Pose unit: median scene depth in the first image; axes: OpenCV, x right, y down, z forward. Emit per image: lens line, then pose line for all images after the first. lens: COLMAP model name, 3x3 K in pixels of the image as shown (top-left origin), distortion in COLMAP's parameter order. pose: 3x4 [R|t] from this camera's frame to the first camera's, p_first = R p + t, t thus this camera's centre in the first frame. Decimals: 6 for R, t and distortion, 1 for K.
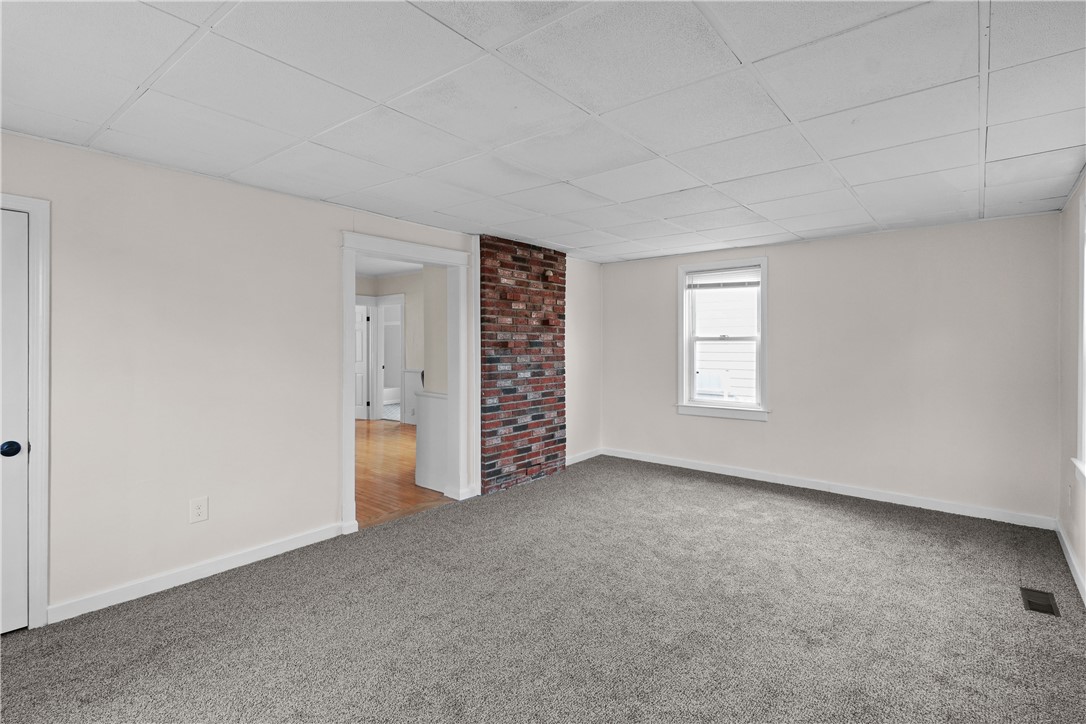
lens RADIAL K [[532.2, 0, 542.0], [0, 532.2, 344.8], [0, 0, 1]] dist [0.024078, -0.004183]
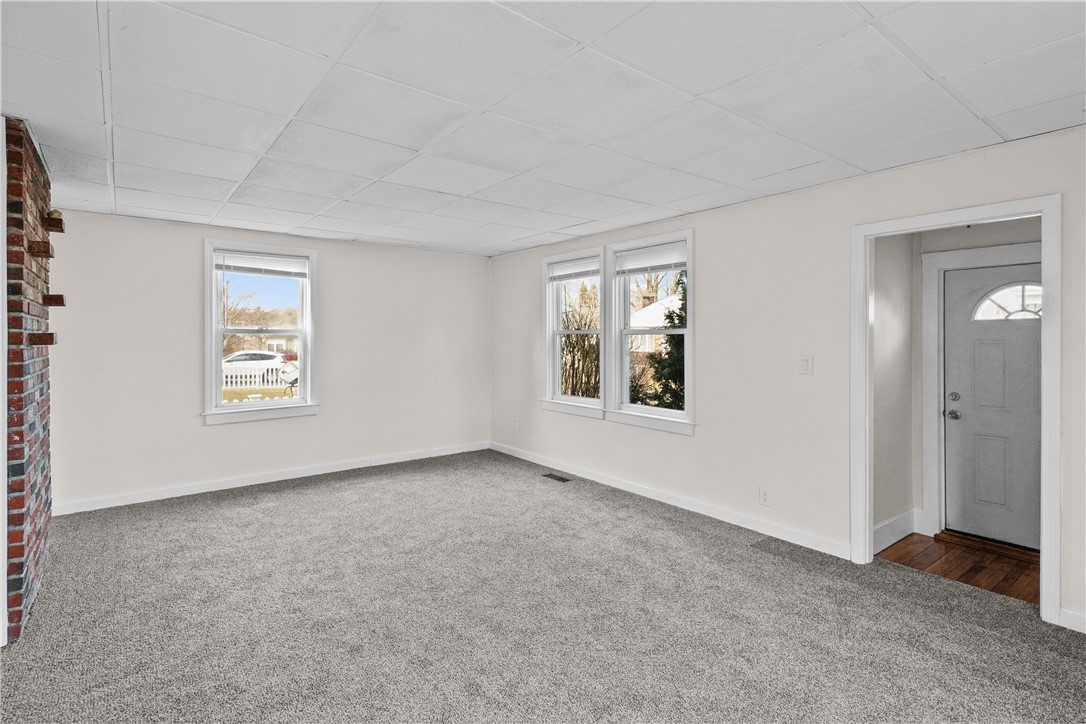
lens RADIAL K [[532.2, 0, 540.6], [0, 532.2, 335.2], [0, 0, 1]] dist [0.024078, -0.004183]
pose [[0.199728, 0.002176, 0.979849, -0.578199], [0.001867, 0.999995, -0.002601, -0.002021], [-0.979850, 0.002349, 0.199722, 0.472191]]
